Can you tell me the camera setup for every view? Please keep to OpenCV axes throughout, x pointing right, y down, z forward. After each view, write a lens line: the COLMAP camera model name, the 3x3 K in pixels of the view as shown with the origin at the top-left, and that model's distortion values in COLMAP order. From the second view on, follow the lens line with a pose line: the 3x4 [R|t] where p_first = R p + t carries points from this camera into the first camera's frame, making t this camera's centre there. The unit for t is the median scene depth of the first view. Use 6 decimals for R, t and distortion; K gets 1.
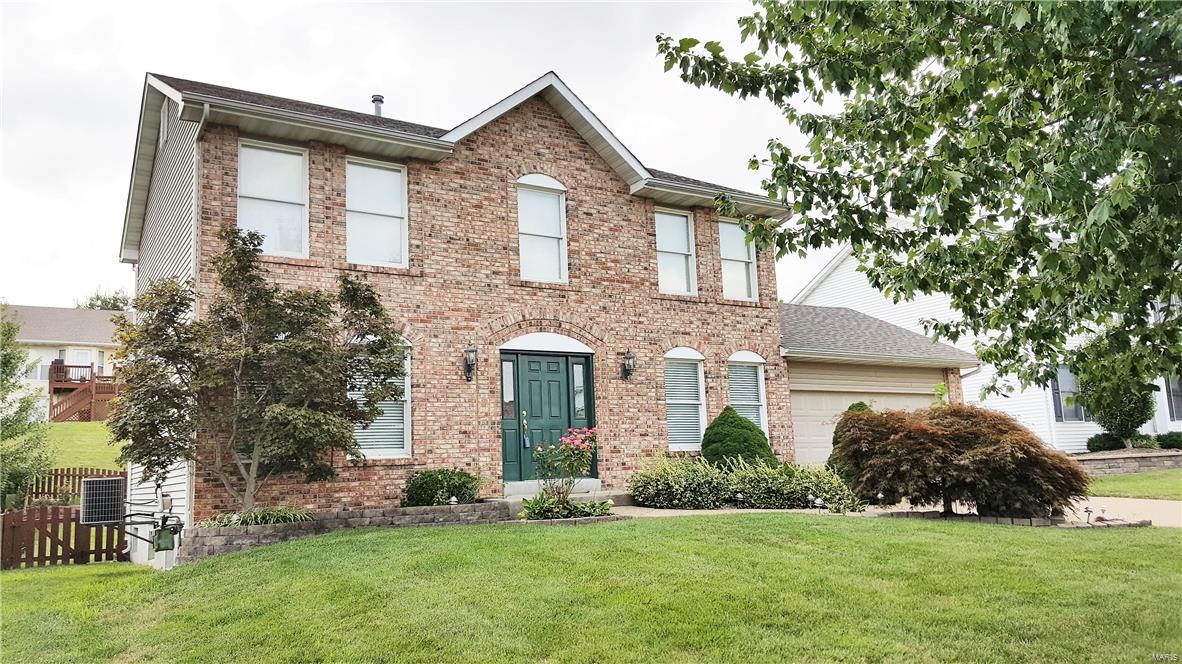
lens RADIAL K [[882.0, 0, 589.8], [0, 882.0, 329.5], [0, 0, 1]] dist [0.107834, -0.157099]
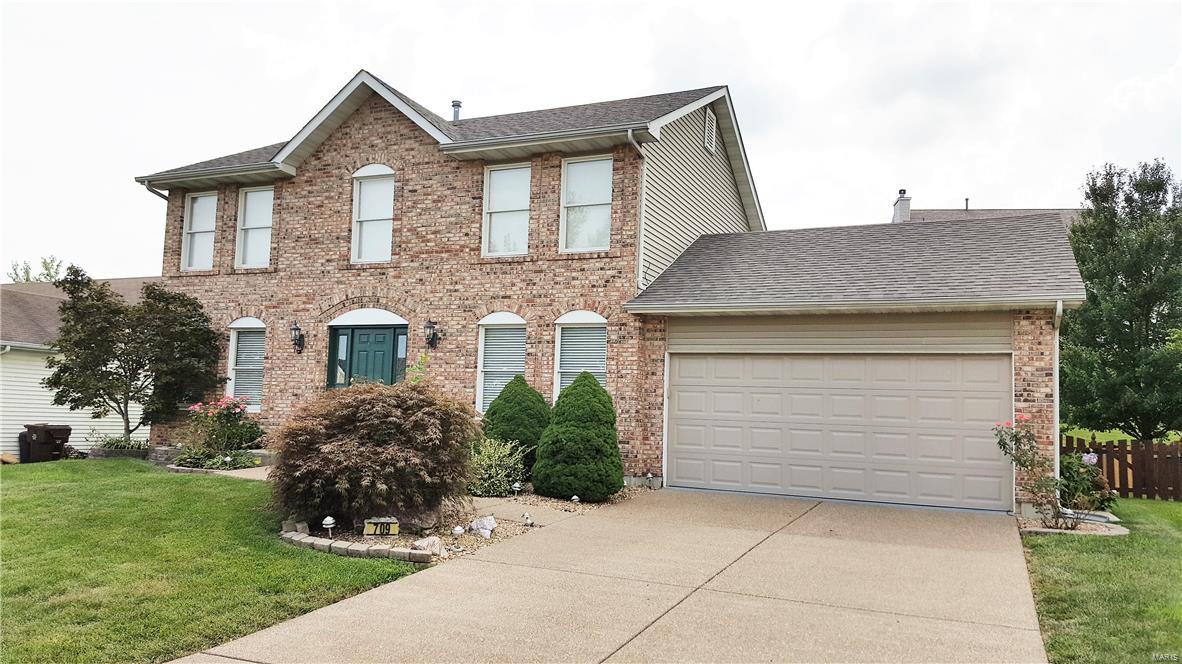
lens RADIAL K [[882.0, 0, 590.9], [0, 882.0, 336.6], [0, 0, 1]] dist [0.107834, -0.157099]
pose [[0.552704, -0.018964, -0.833162, 1.011646], [0.080155, 0.996316, 0.030496, 0.026831], [0.829514, -0.083637, 0.552188, 0.590985]]
